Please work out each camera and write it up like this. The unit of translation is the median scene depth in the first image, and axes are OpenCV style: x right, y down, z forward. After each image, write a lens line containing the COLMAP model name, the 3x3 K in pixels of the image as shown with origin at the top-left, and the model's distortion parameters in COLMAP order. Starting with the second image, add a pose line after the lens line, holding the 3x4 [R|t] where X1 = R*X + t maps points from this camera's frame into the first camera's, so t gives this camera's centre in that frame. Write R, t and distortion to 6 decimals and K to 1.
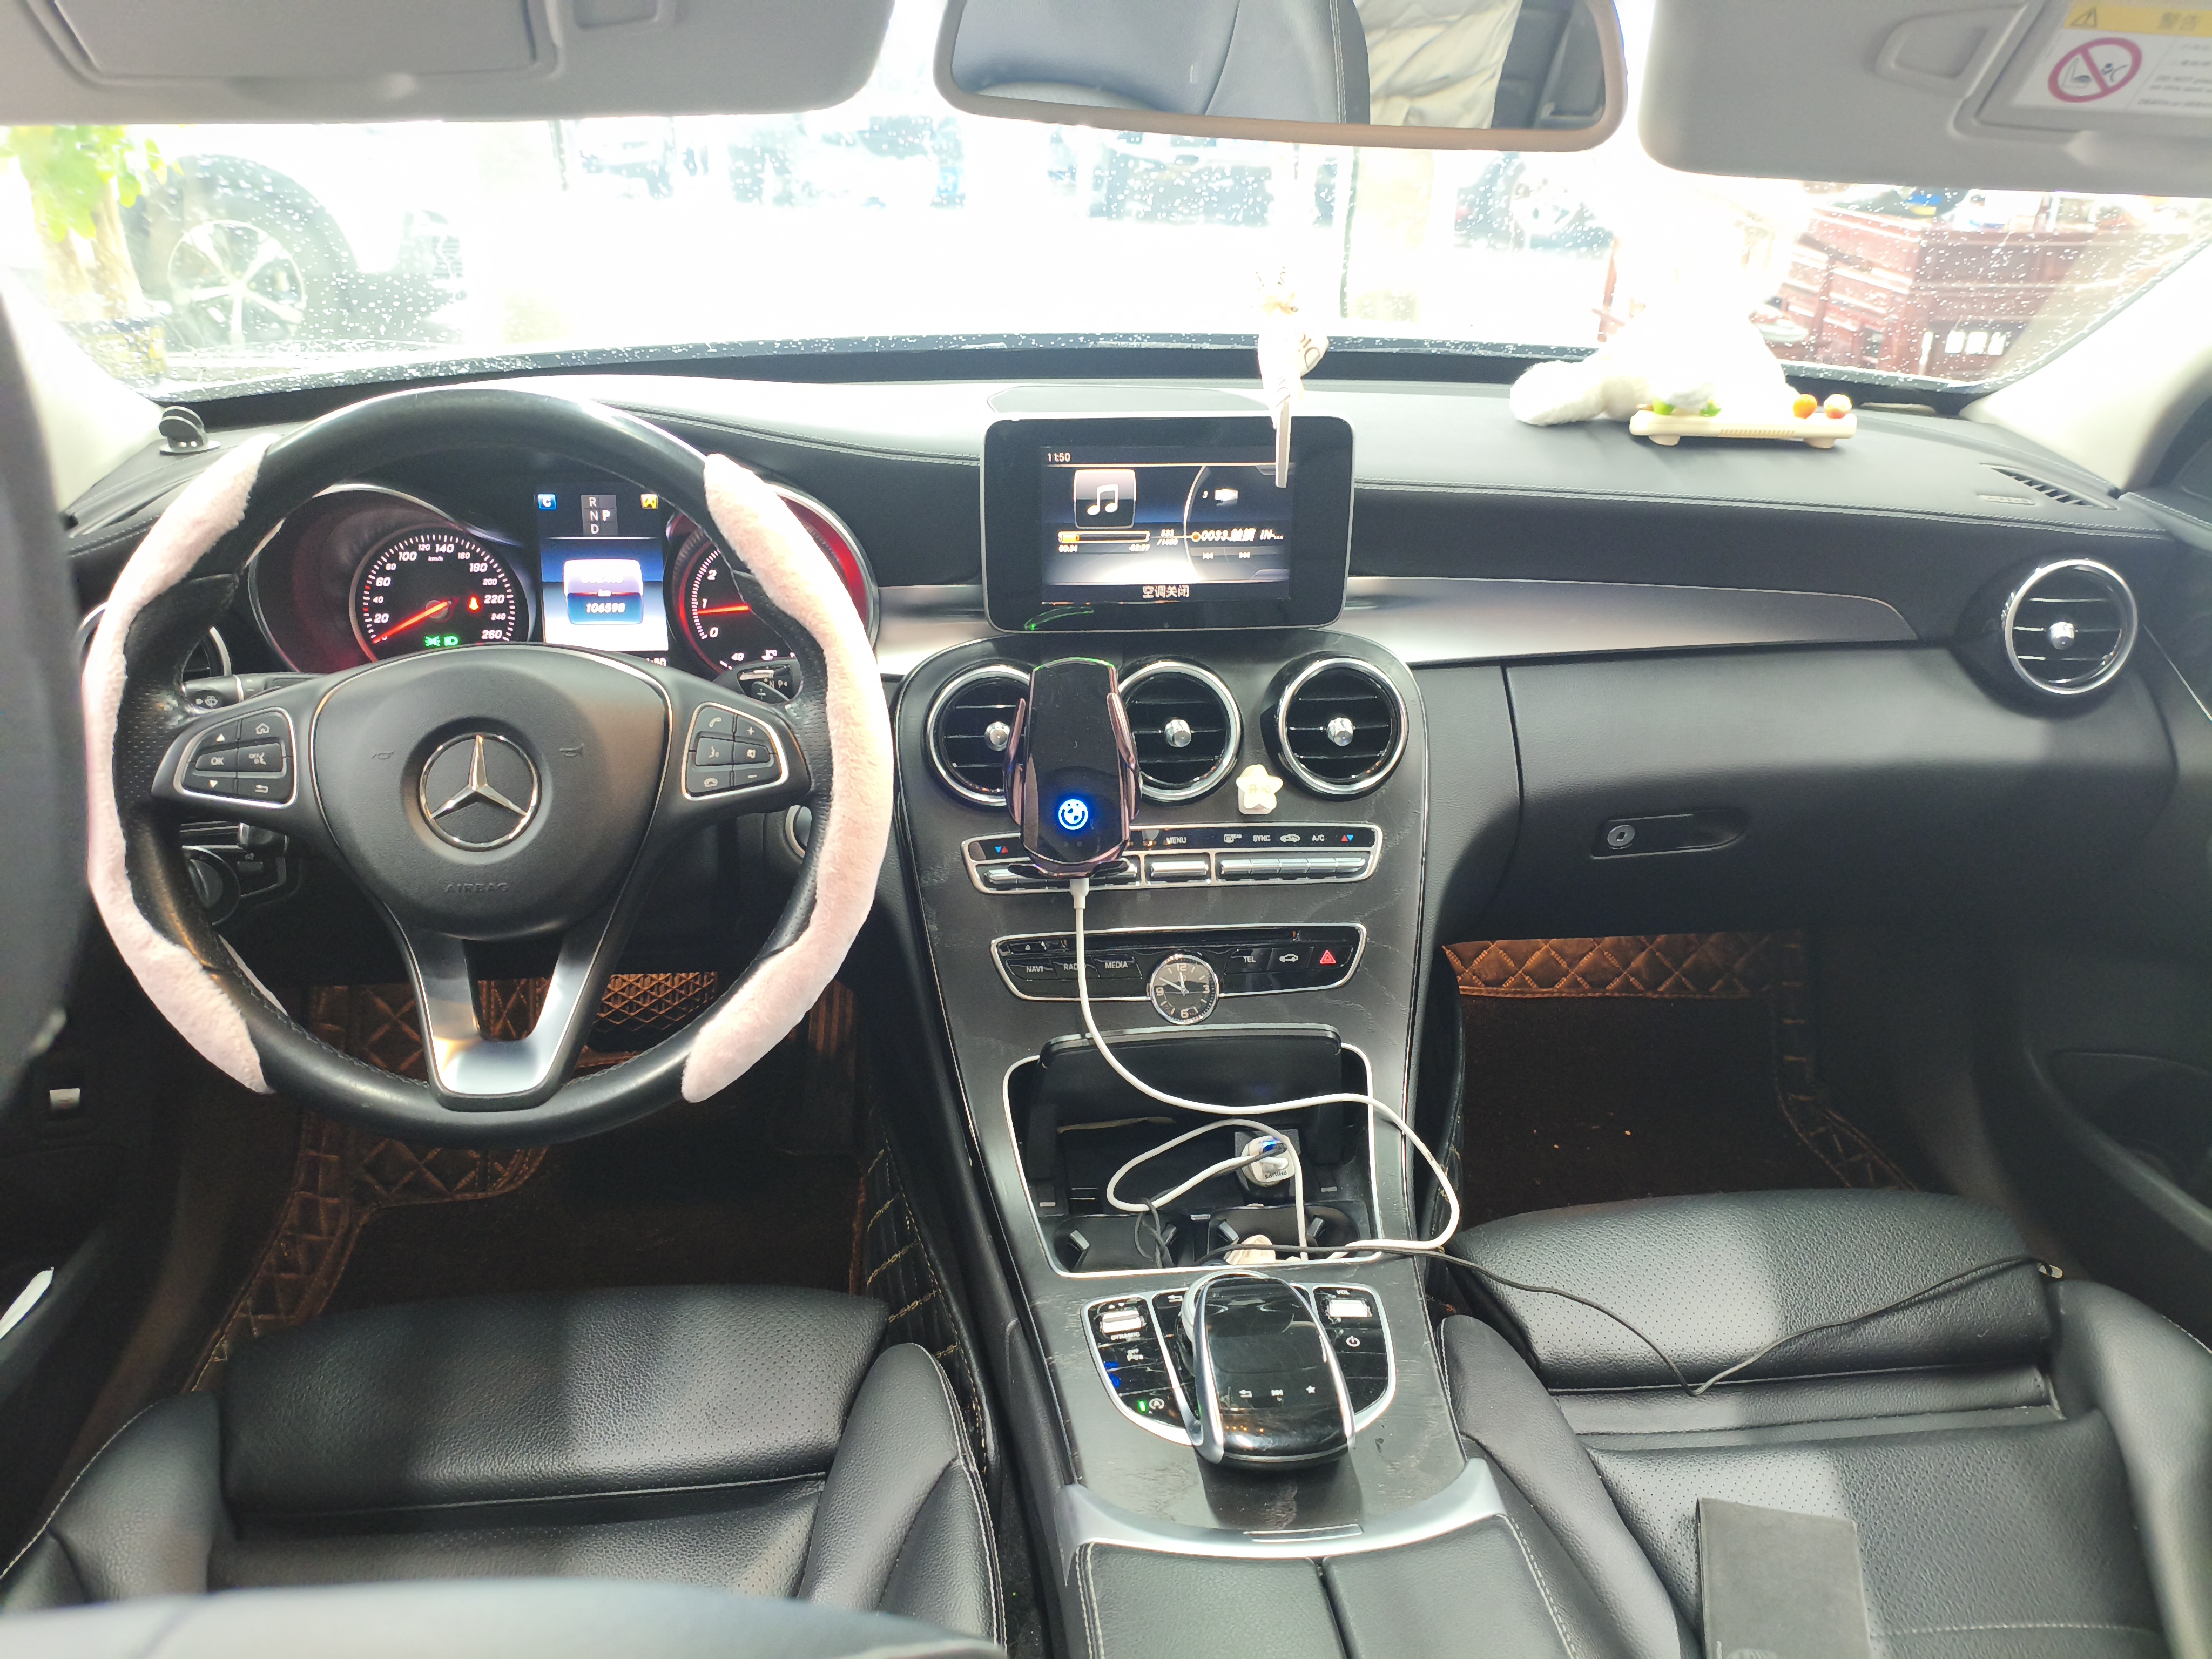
lens RADIAL K [[1725.0, 0, 1108.6], [0, 1725.0, 837.4], [0, 0, 1]] dist [0.023715, -0.034549]
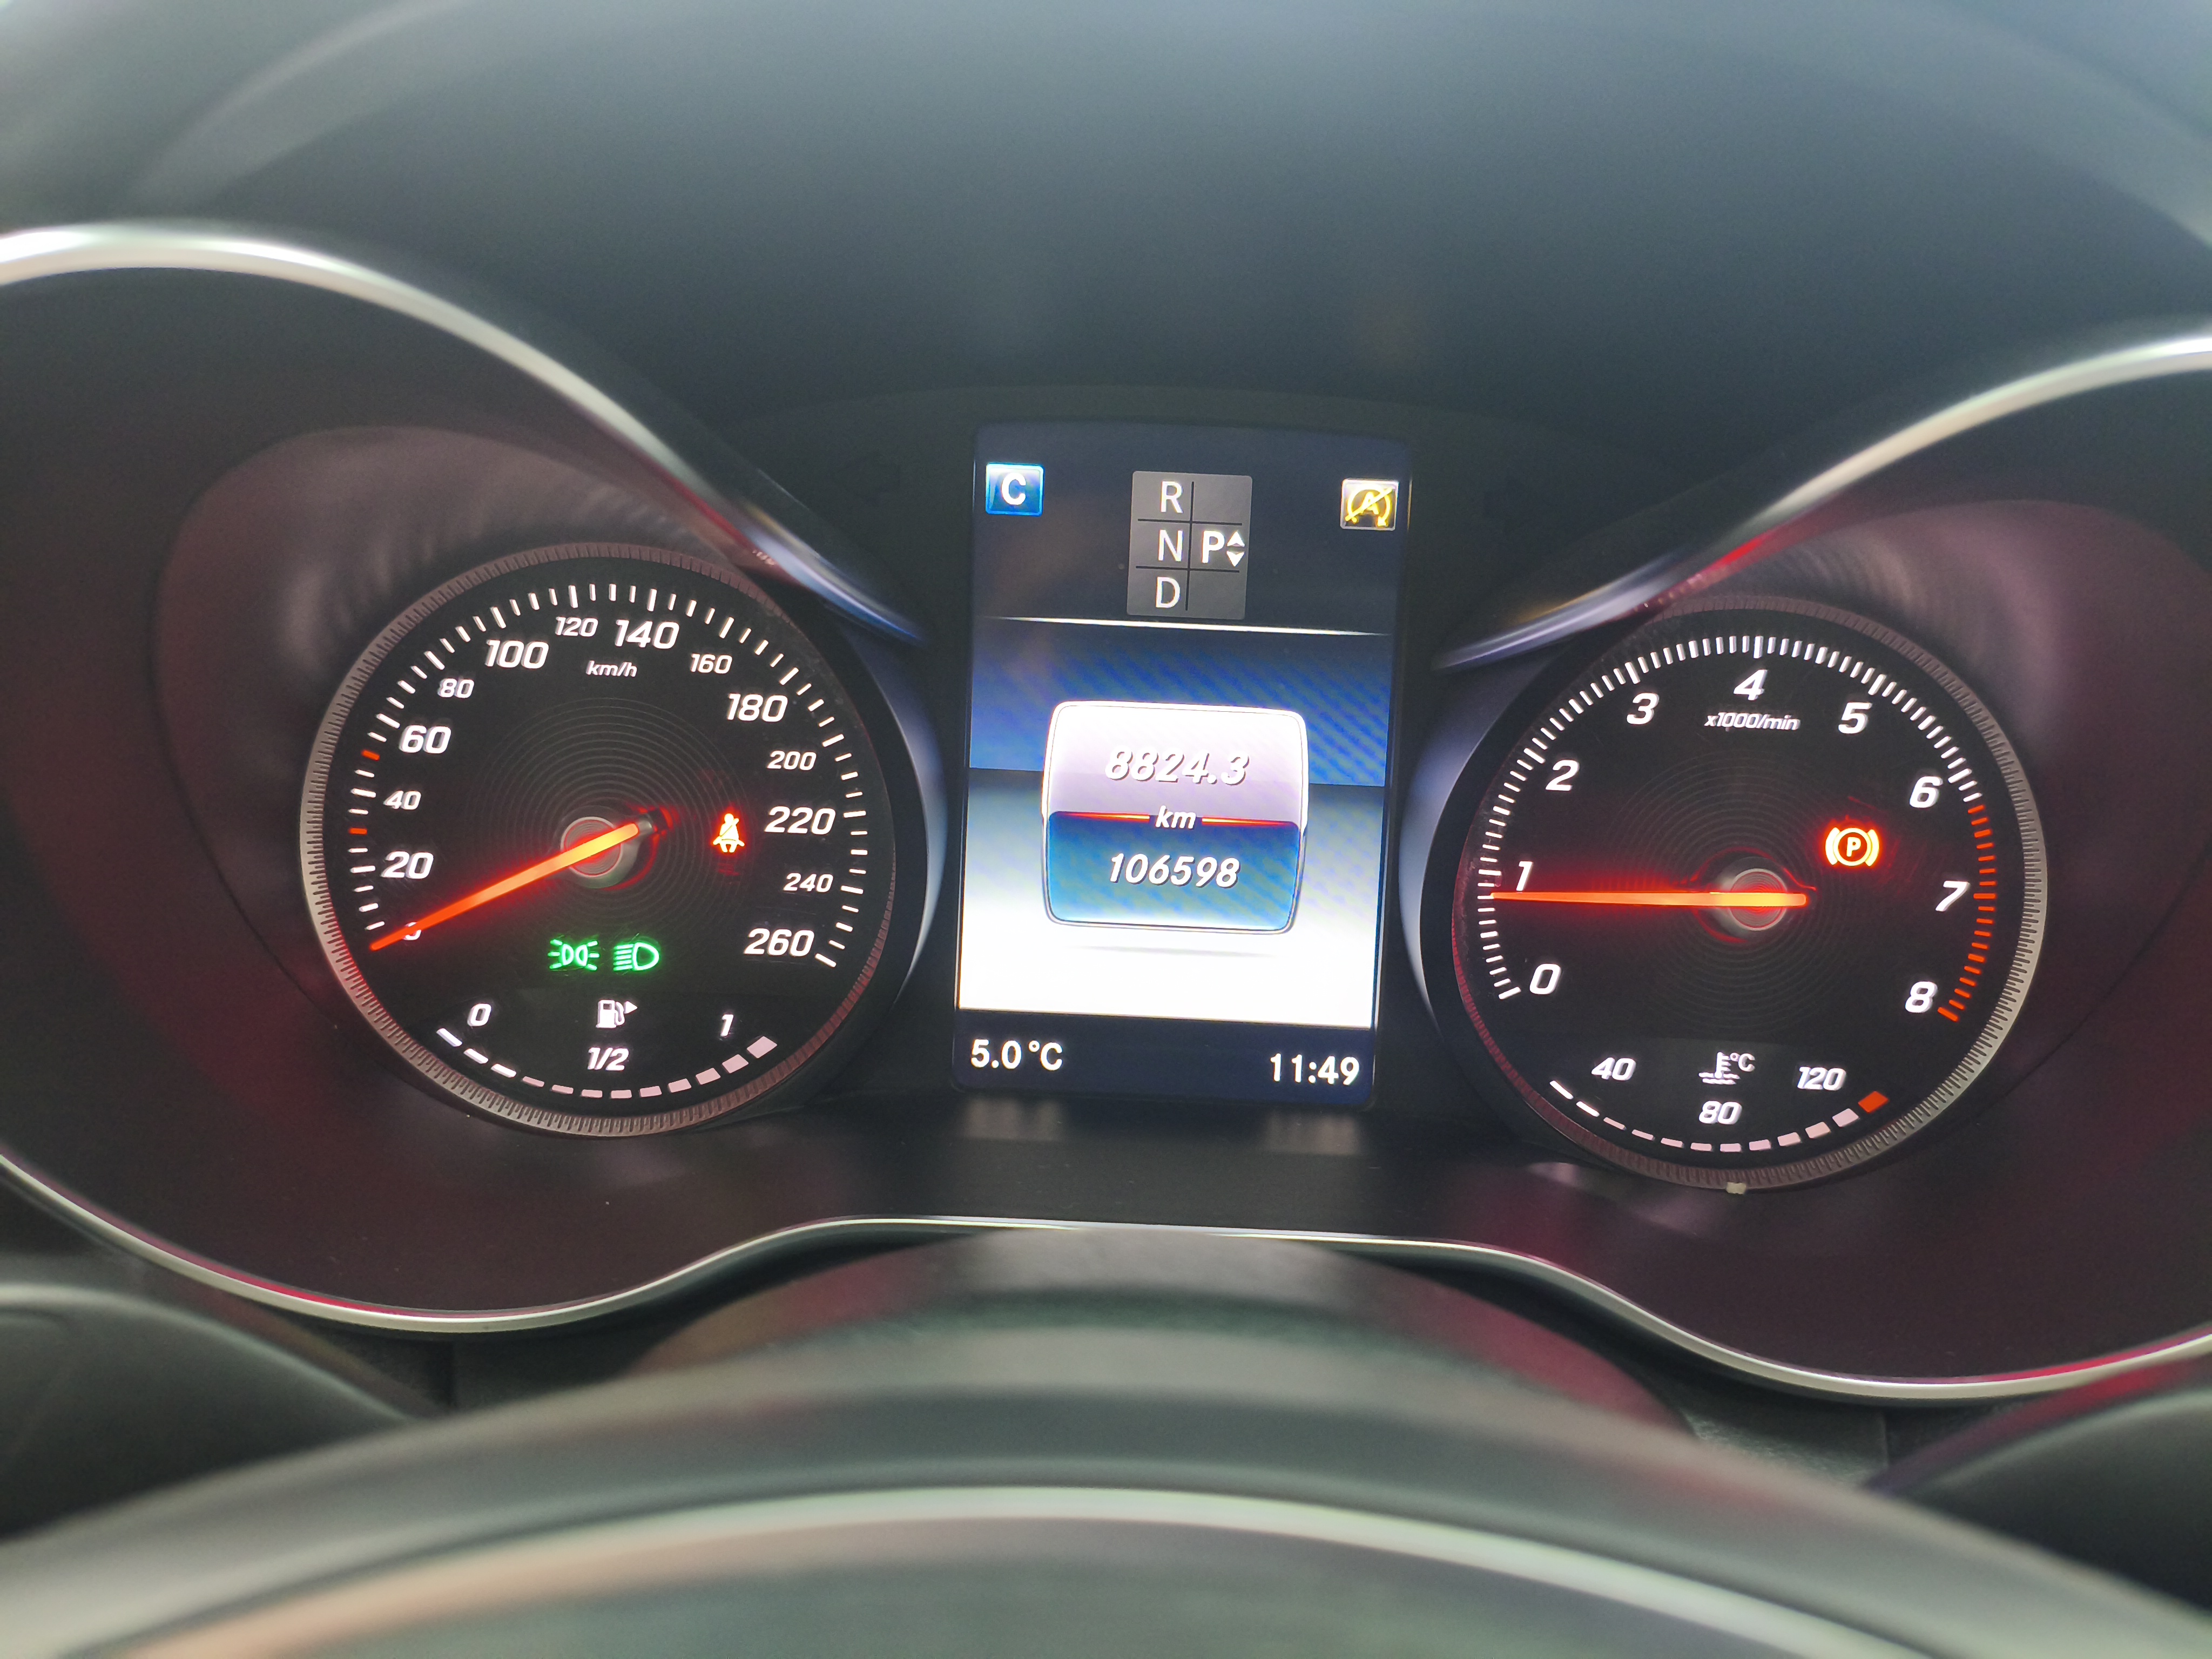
lens RADIAL K [[1725.0, 0, 1104.9], [0, 1725.0, 823.1], [0, 0, 1]] dist [0.023715, -0.034549]
pose [[0.993048, 0.063883, -0.098865, -0.278551], [-0.070742, 0.995209, -0.067491, -0.122132], [0.094080, 0.074015, 0.992809, 0.726844]]
